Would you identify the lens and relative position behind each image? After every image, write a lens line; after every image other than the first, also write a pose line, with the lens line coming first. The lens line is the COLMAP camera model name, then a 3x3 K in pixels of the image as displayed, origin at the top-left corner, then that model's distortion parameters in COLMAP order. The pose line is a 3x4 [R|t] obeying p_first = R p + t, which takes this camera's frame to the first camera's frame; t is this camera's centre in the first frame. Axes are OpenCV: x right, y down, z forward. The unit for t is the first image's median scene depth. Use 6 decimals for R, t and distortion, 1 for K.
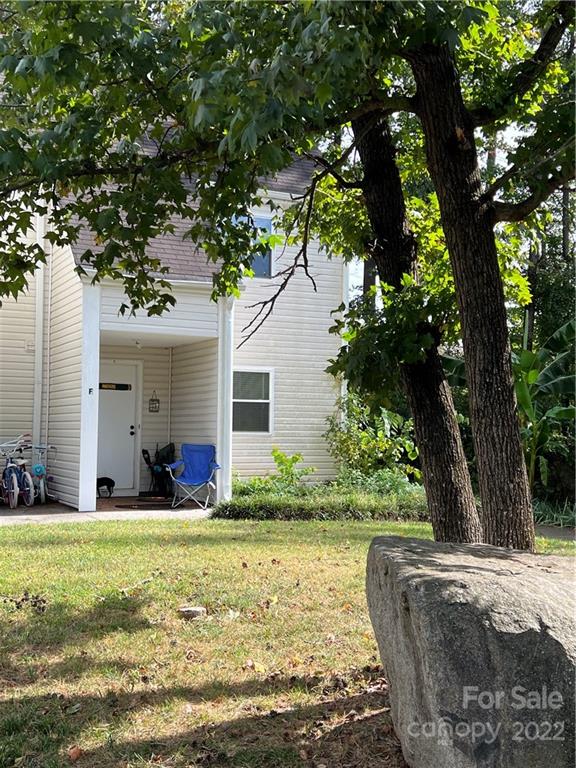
lens RADIAL K [[936.2, 0, 288.0], [0, 936.2, 384.0], [0, 0, 1]] dist [0.004377, -0.003608]
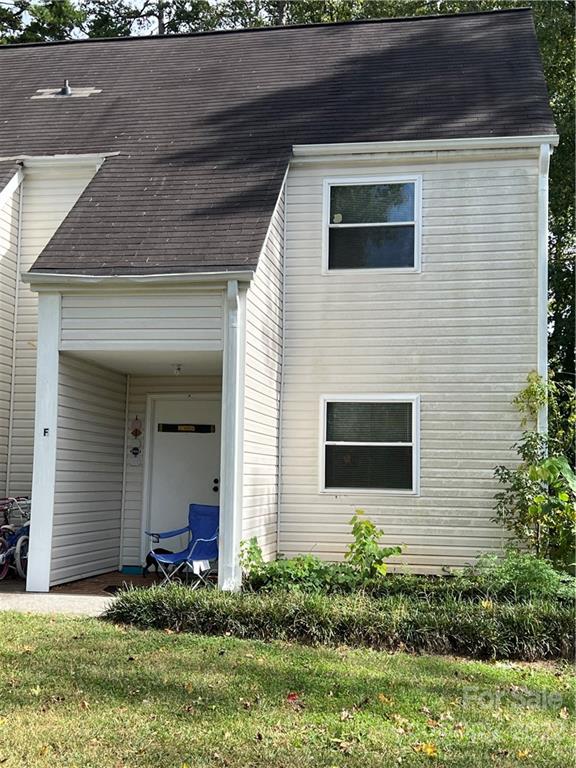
lens RADIAL K [[936.2, 0, 288.0], [0, 936.2, 384.0], [0, 0, 1]] dist [0.004377, -0.003608]
pose [[0.804992, -0.057761, -0.590467, 0.320023], [0.020108, 0.997334, -0.070149, 0.021026], [0.592945, 0.044596, 0.804007, 0.405326]]
